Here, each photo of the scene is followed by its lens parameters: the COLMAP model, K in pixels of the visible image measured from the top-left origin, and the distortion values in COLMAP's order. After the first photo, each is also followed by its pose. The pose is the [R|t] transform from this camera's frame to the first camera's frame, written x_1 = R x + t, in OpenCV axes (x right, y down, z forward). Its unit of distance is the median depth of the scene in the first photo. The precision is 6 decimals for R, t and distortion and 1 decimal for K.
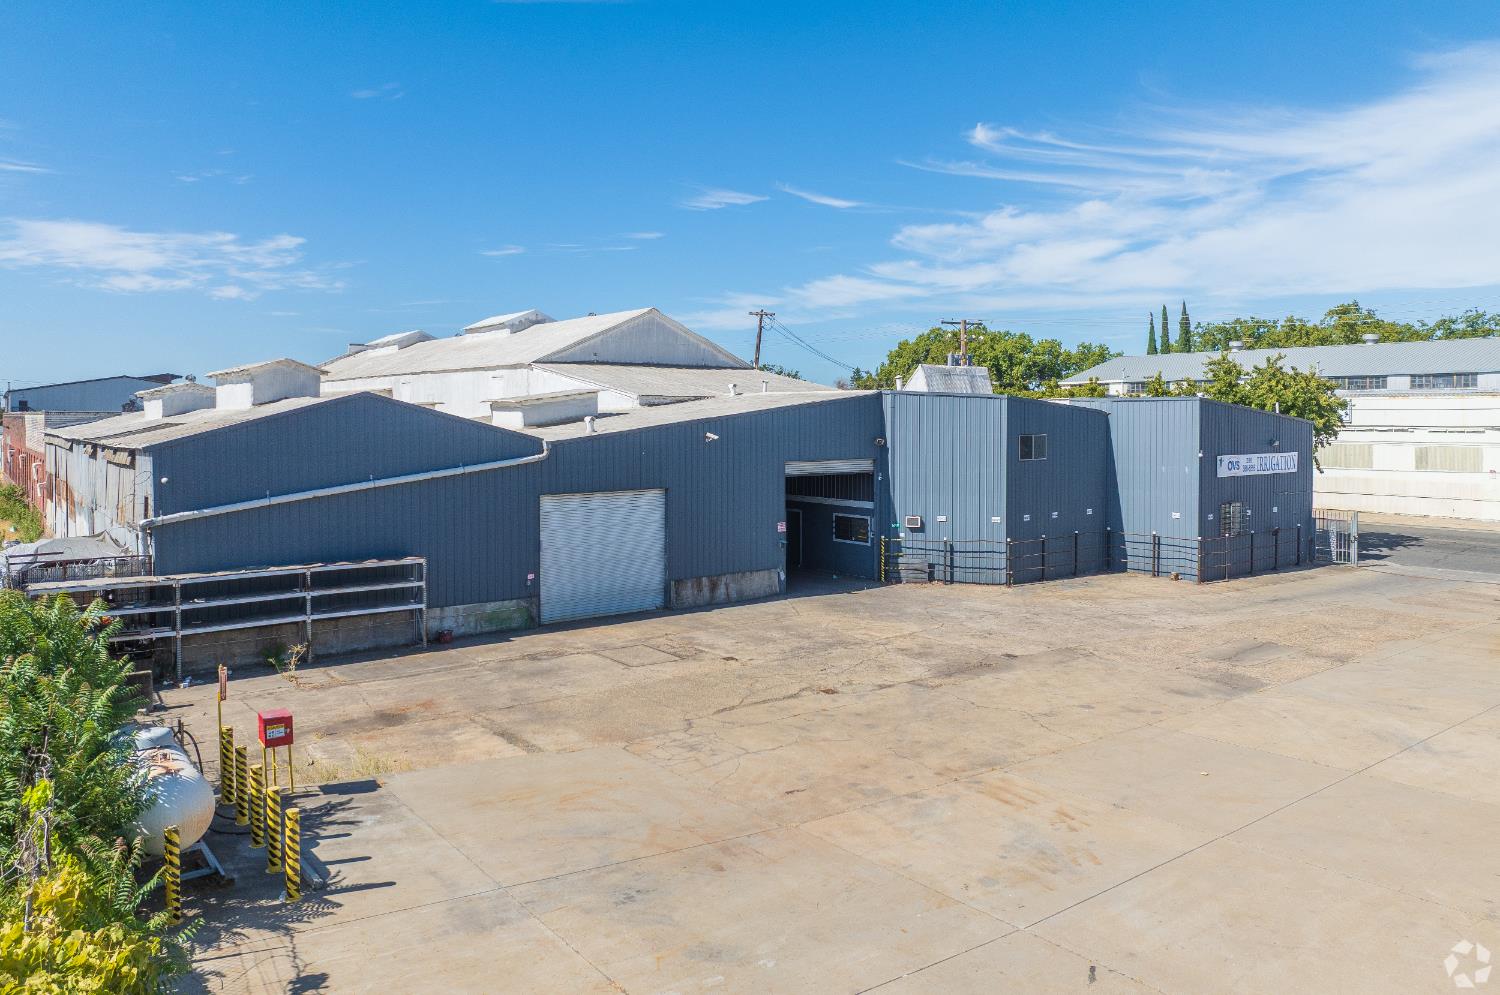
lens RADIAL K [[1034.0, 0, 750.0], [0, 1034.0, 497.5], [0, 0, 1]] dist [-0.022483, 0.002093]
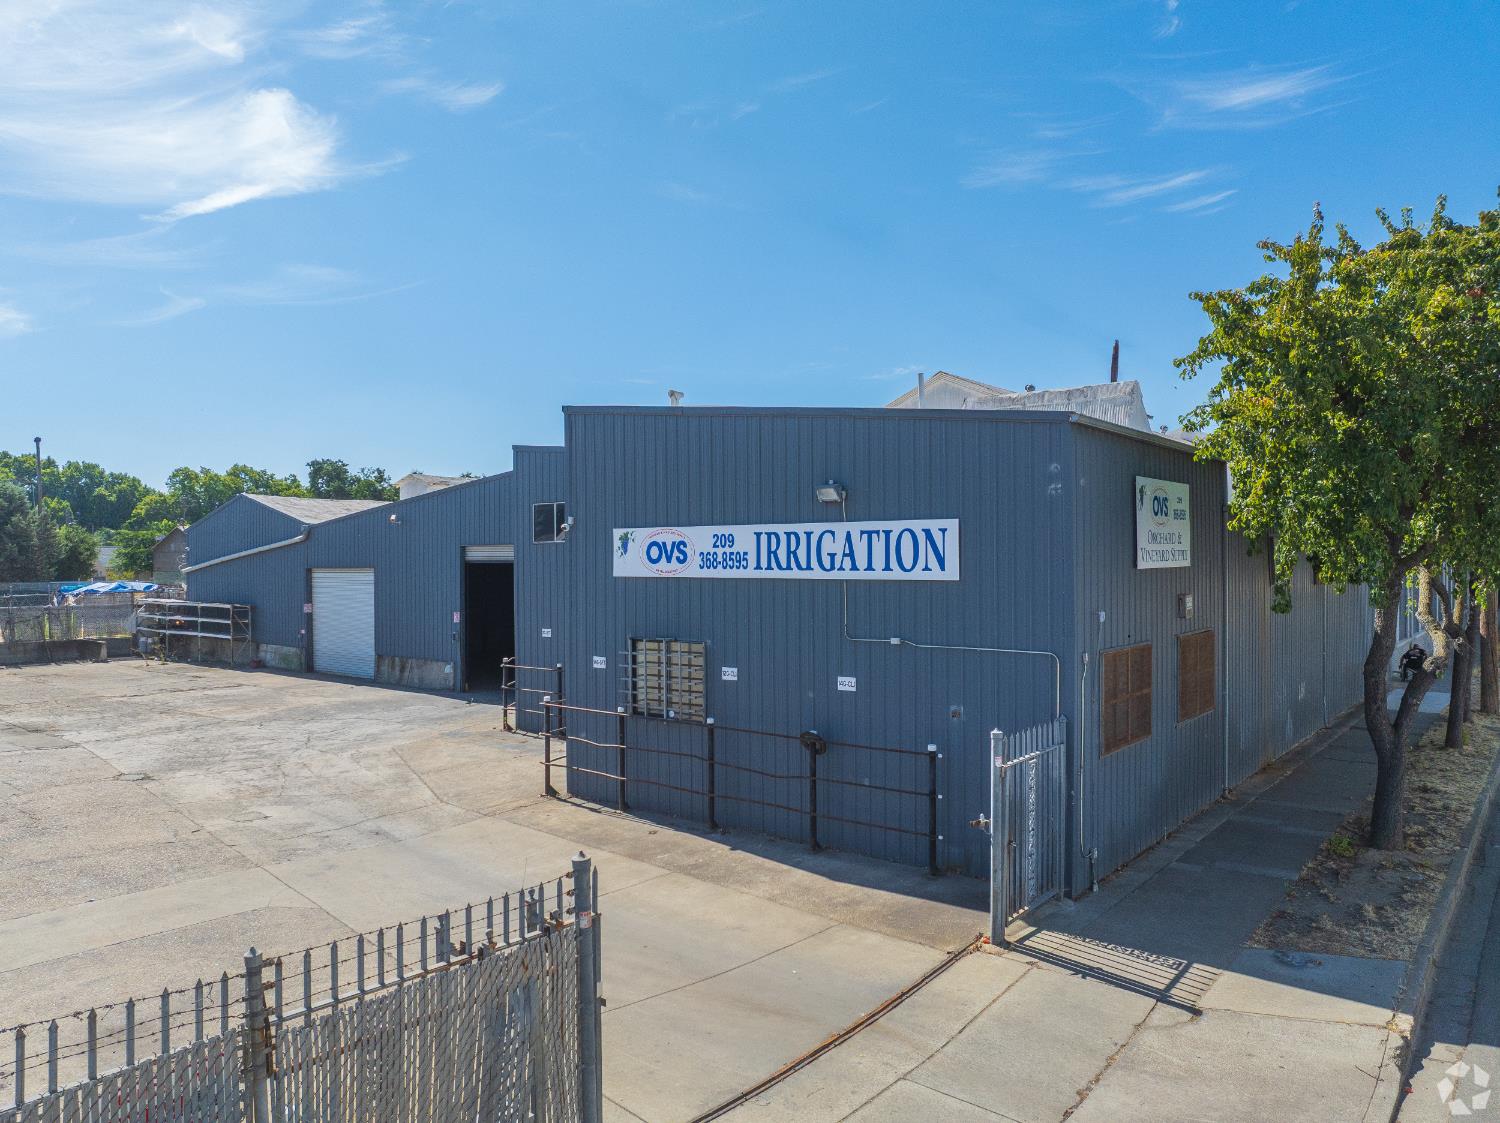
lens RADIAL K [[1079.4, 0, 750.0], [0, 1079.4, 561.5], [0, 0, 1]] dist [-0.031826, -0.000151]
pose [[0.230773, 0.006811, -0.972984, 1.062028], [-0.066471, 0.997750, -0.008782, -0.029996], [0.970734, 0.066702, 0.230706, 1.090049]]
